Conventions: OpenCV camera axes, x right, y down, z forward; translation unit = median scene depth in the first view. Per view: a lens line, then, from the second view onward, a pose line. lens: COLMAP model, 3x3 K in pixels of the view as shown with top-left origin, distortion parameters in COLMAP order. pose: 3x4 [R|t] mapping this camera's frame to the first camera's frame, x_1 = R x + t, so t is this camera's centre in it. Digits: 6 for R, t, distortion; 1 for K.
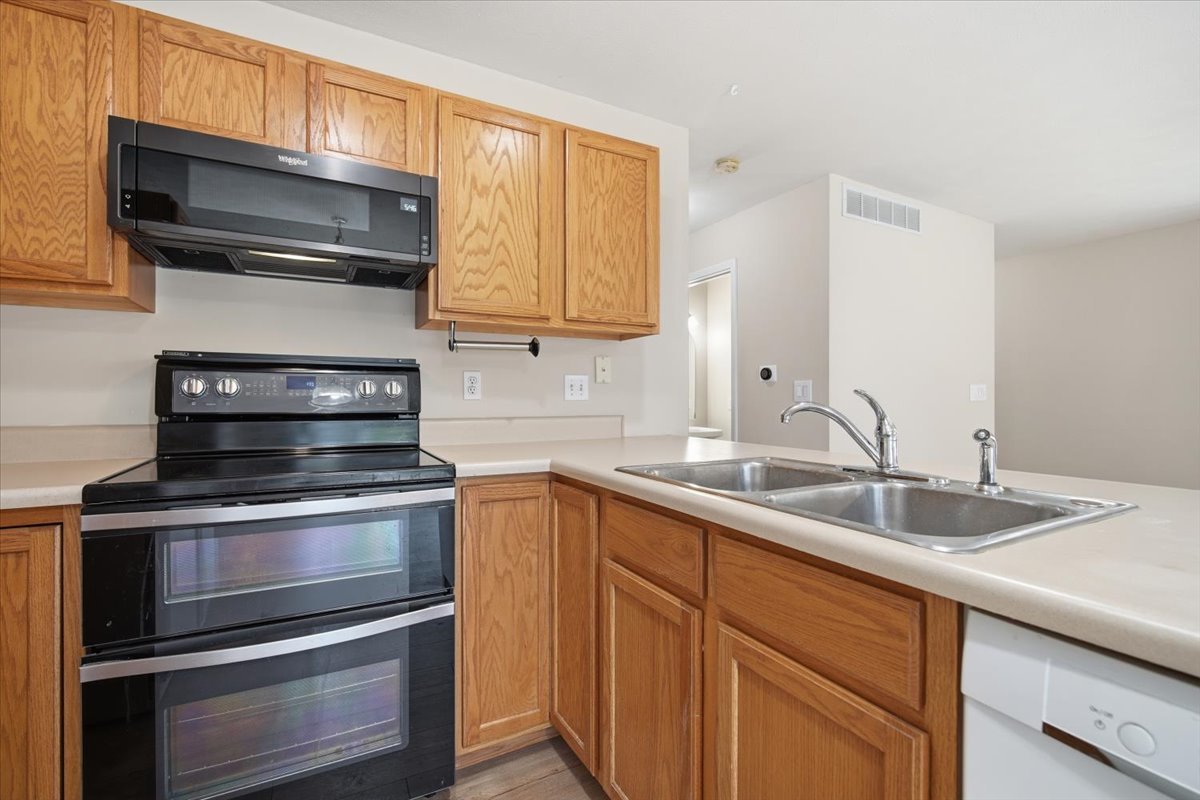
lens RADIAL K [[524.7, 0, 598.3], [0, 524.7, 397.2], [0, 0, 1]] dist [-0.011592, 0.000818]
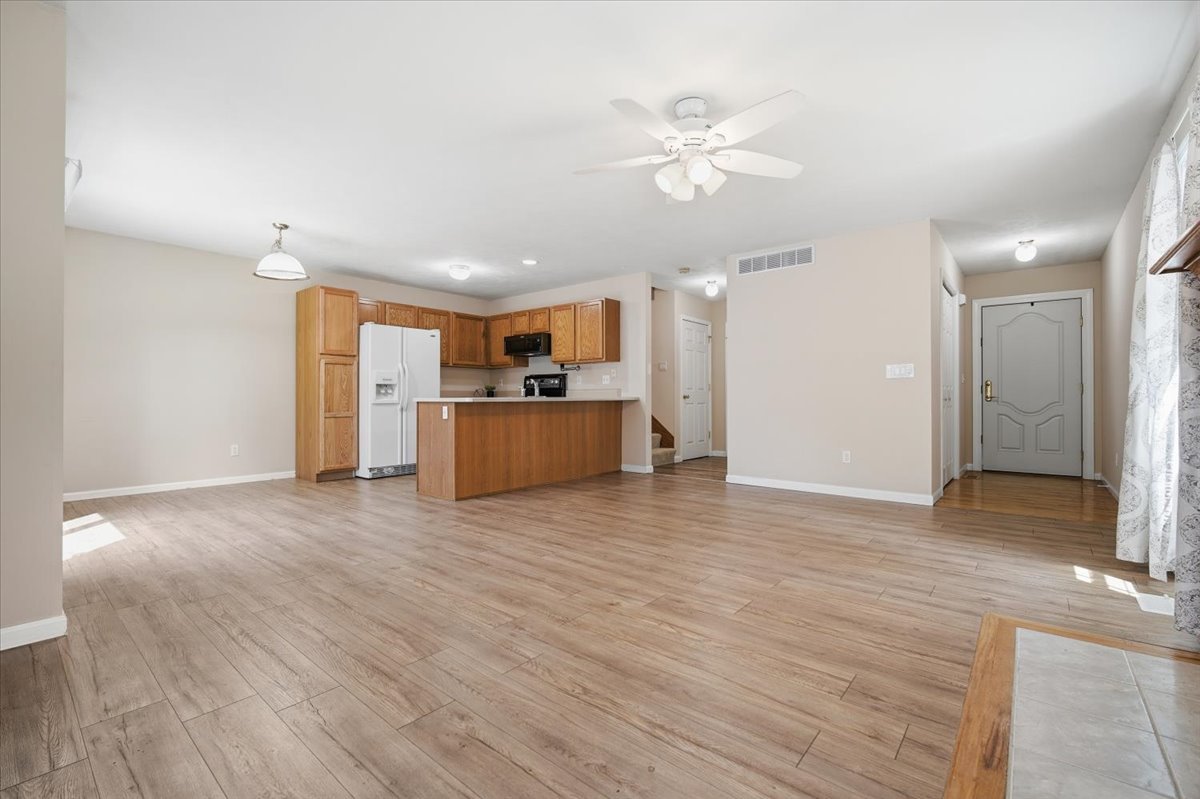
lens RADIAL K [[524.7, 0, 598.3], [0, 524.7, 396.7], [0, 0, 1]] dist [-0.011592, 0.000818]
pose [[0.371483, -0.001929, -0.928438, 3.309638], [0.004197, 0.999991, -0.000398, 0.097275], [0.928430, -0.003749, 0.371487, -0.150253]]
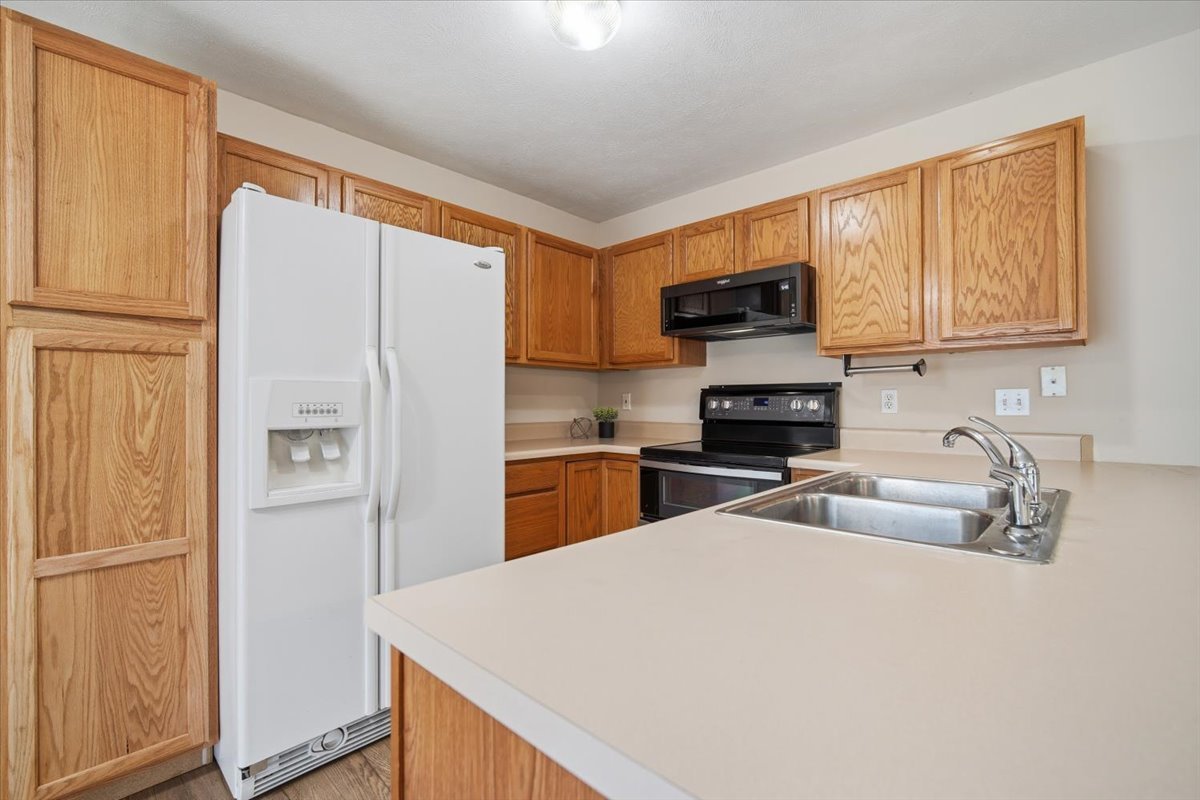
lens RADIAL K [[524.7, 0, 598.3], [0, 524.7, 397.2], [0, 0, 1]] dist [-0.011592, 0.000818]
pose [[0.313536, -0.008259, -0.949540, 0.764276], [0.004579, 0.999964, -0.007185, -0.030360], [0.949565, -0.002095, 0.313563, 0.009378]]
